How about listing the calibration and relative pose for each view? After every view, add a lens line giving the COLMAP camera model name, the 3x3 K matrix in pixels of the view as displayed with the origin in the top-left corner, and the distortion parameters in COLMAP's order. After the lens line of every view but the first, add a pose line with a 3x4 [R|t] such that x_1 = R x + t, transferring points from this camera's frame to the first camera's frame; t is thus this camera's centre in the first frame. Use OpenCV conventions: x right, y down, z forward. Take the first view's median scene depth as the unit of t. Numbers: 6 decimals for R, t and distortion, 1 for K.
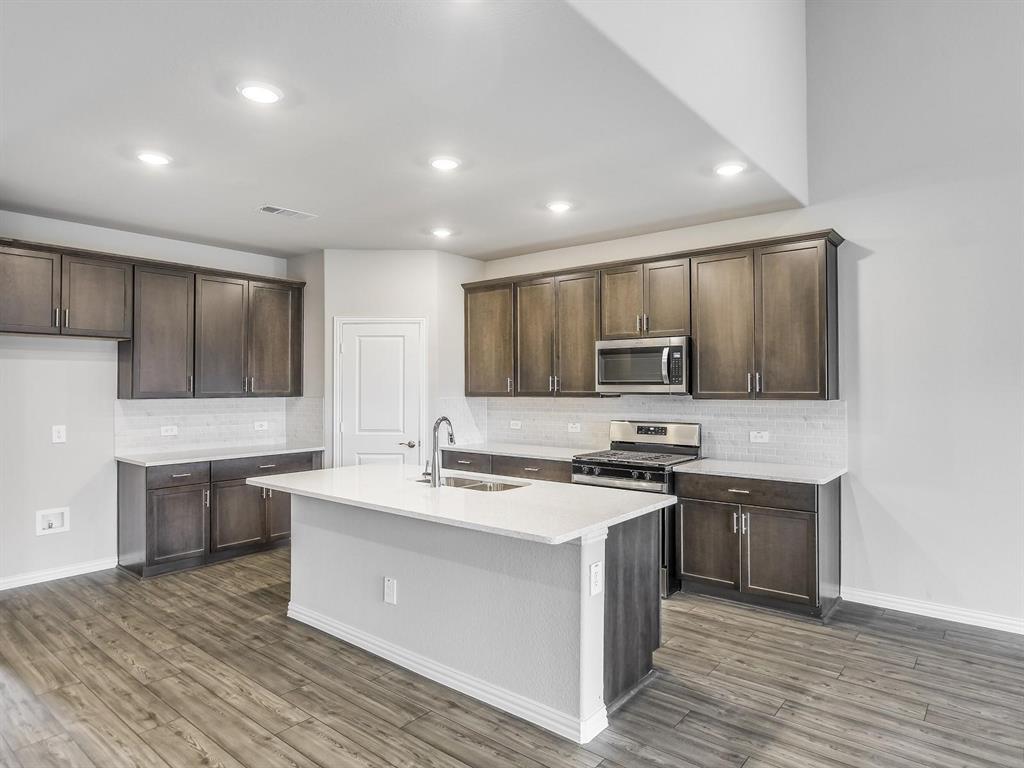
lens RADIAL K [[623.5, 0, 512.0], [0, 623.5, 384.0], [0, 0, 1]] dist [-0.003182, 0.001608]
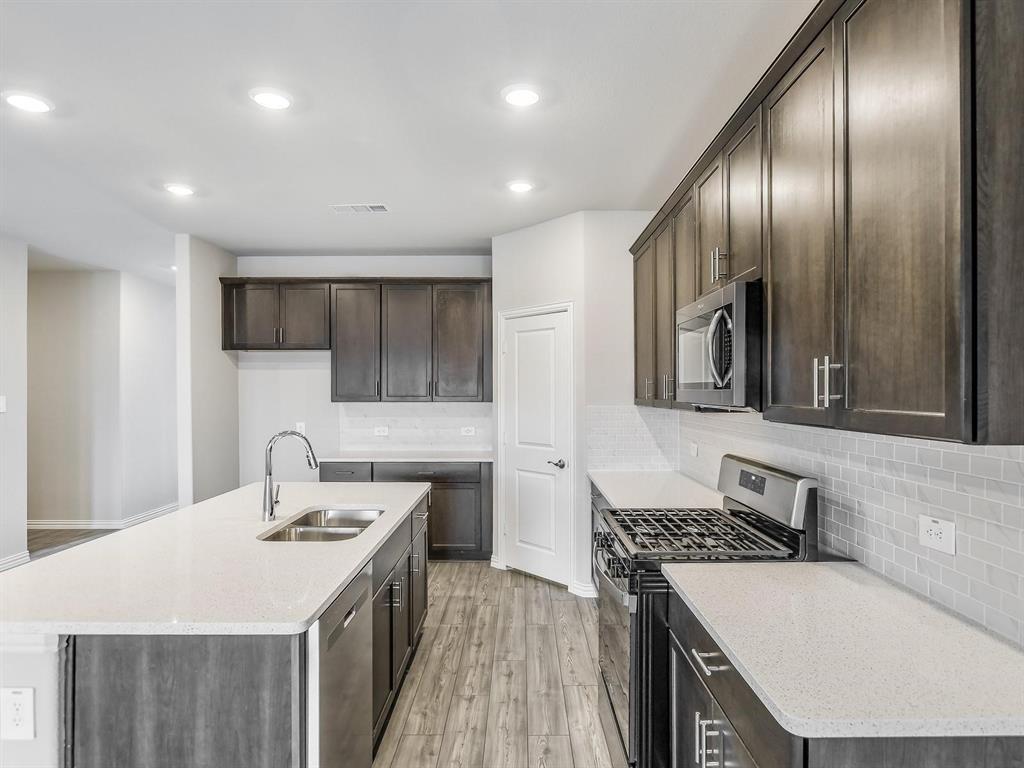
lens RADIAL K [[623.5, 0, 512.0], [0, 623.5, 384.0], [0, 0, 1]] dist [-0.003182, 0.001608]
pose [[0.624595, -0.007716, -0.780911, 0.464585], [0.005168, 0.999970, -0.005746, -0.001132], [0.780932, -0.000447, 0.624616, 0.510734]]
